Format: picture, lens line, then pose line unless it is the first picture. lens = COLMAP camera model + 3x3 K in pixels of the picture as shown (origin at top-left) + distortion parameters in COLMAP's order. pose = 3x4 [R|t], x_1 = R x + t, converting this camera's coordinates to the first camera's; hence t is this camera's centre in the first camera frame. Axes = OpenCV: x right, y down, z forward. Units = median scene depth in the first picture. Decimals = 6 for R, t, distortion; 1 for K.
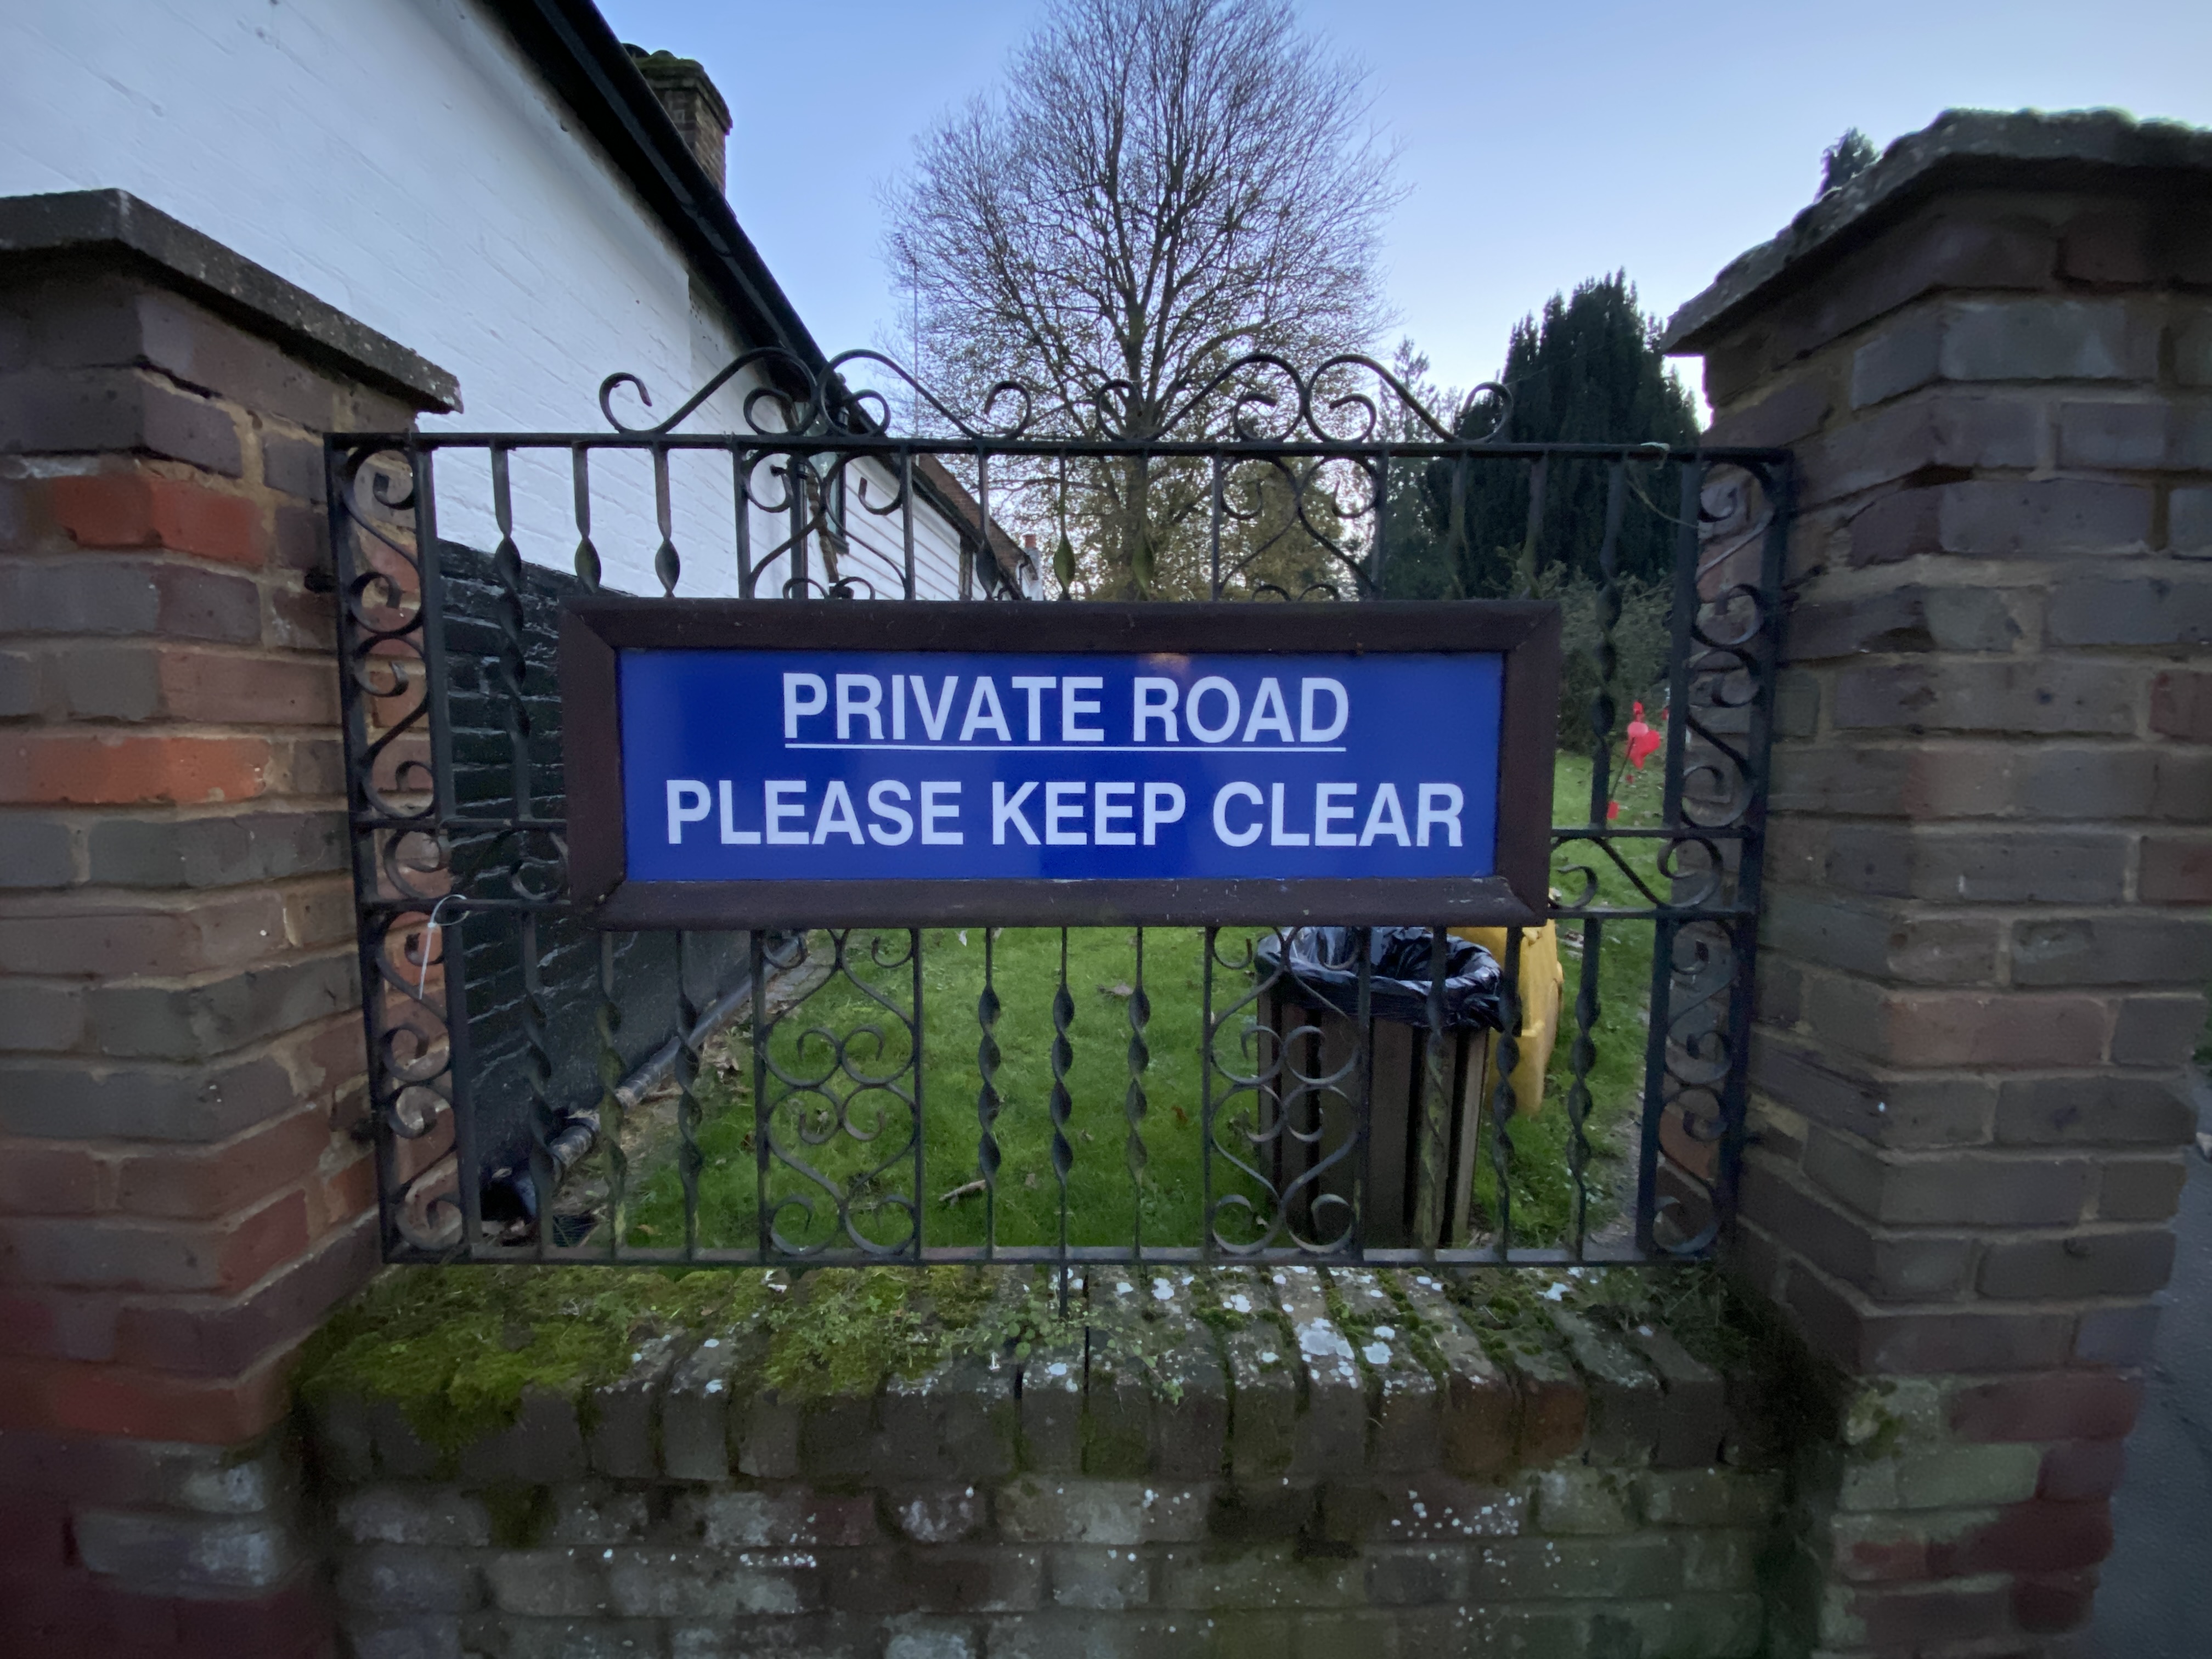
lens RADIAL K [[885.2, 0, 1099.6], [0, 885.2, 827.5], [0, 0, 1]] dist [0.040638, -0.033800]
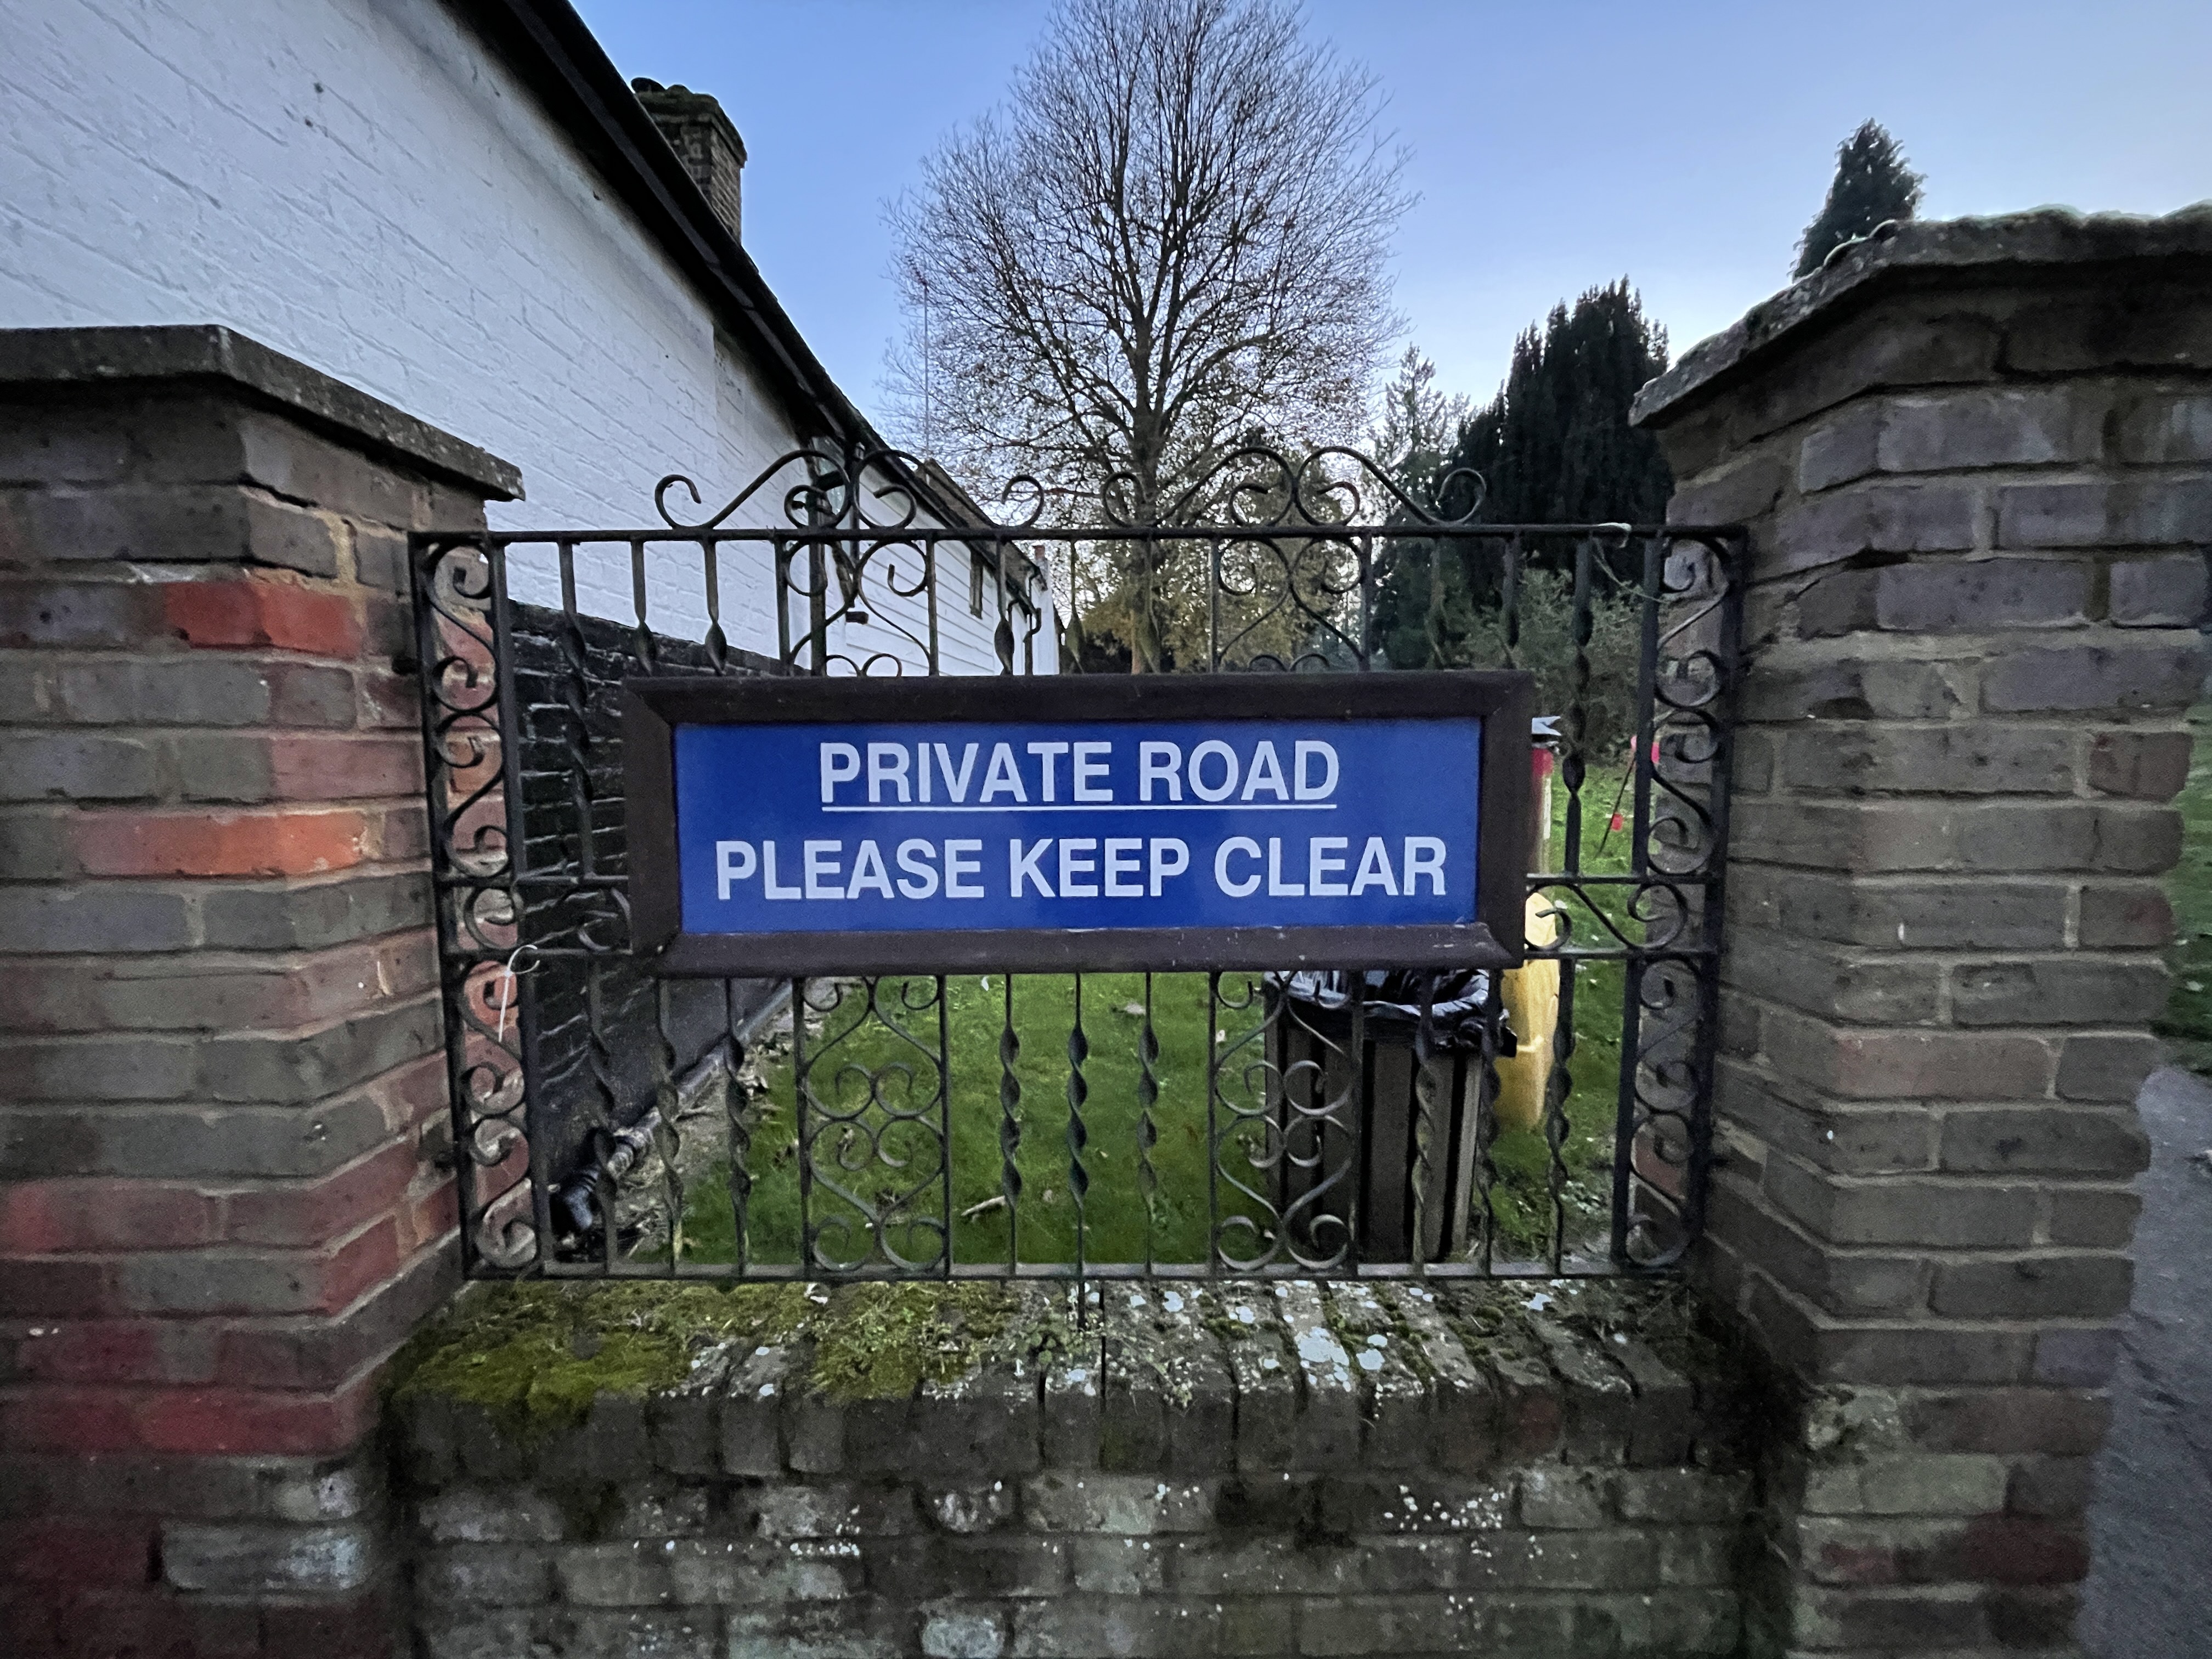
lens RADIAL K [[888.7, 0, 1098.2], [0, 888.7, 832.9], [0, 0, 1]] dist [-0.000639, 0.000391]
pose [[0.999825, -0.010110, -0.015757, 0.003016], [0.010096, 0.999949, -0.000967, -0.055589], [0.015766, 0.000808, 0.999875, -0.085536]]
